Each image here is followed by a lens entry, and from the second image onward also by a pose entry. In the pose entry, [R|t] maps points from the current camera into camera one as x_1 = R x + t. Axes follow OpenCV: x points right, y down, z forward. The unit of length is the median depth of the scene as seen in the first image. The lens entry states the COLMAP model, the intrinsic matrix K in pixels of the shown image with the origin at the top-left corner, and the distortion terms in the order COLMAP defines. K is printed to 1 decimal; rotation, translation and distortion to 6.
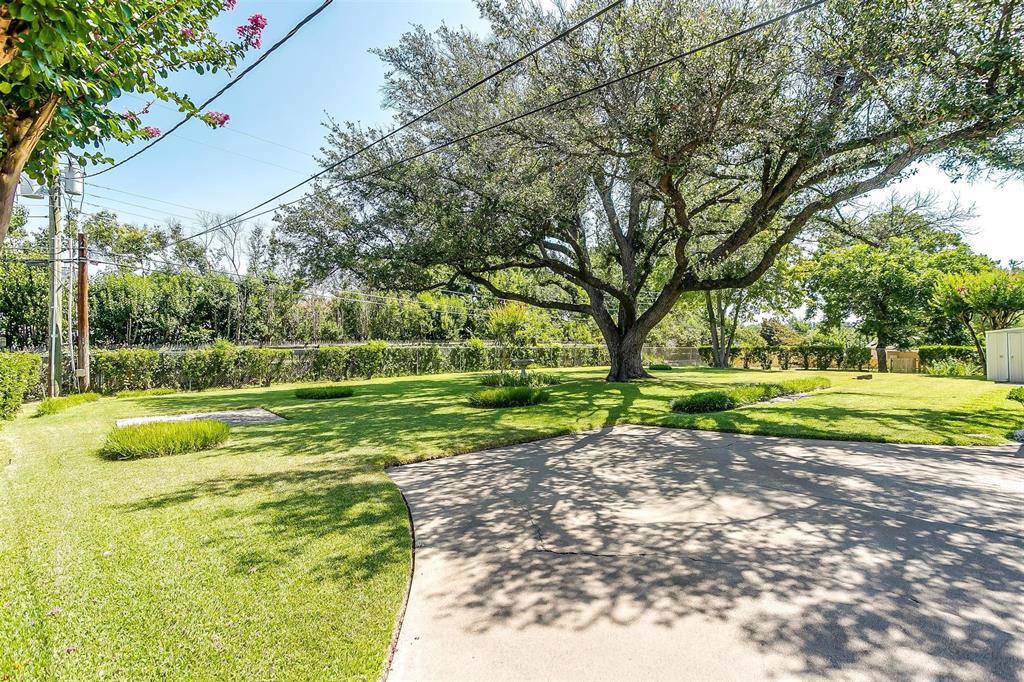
lens RADIAL K [[497.4, 0, 512.5], [0, 497.4, 349.6], [0, 0, 1]] dist [-0.002073, 0.027369]
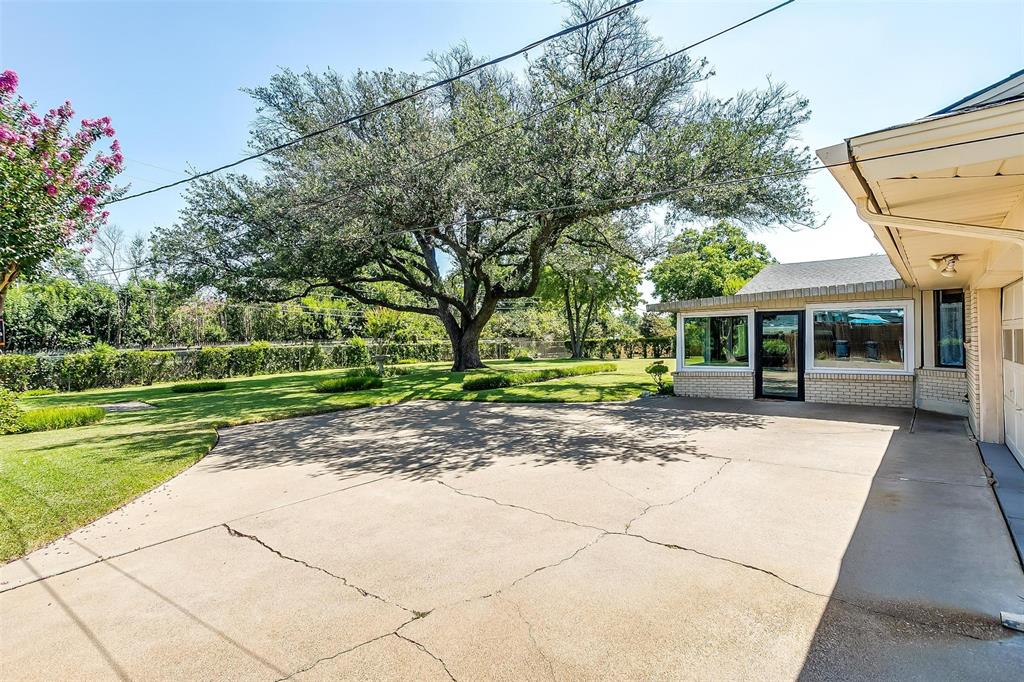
lens RADIAL K [[515.8, 0, 512.0], [0, 515.8, 341.0], [0, 0, 1]] dist [0.001378, 0.031736]
pose [[0.991217, -0.020661, 0.130622, 0.152756], [0.021576, 0.999752, -0.005598, -0.000674], [-0.130474, 0.008367, 0.991416, -0.243683]]
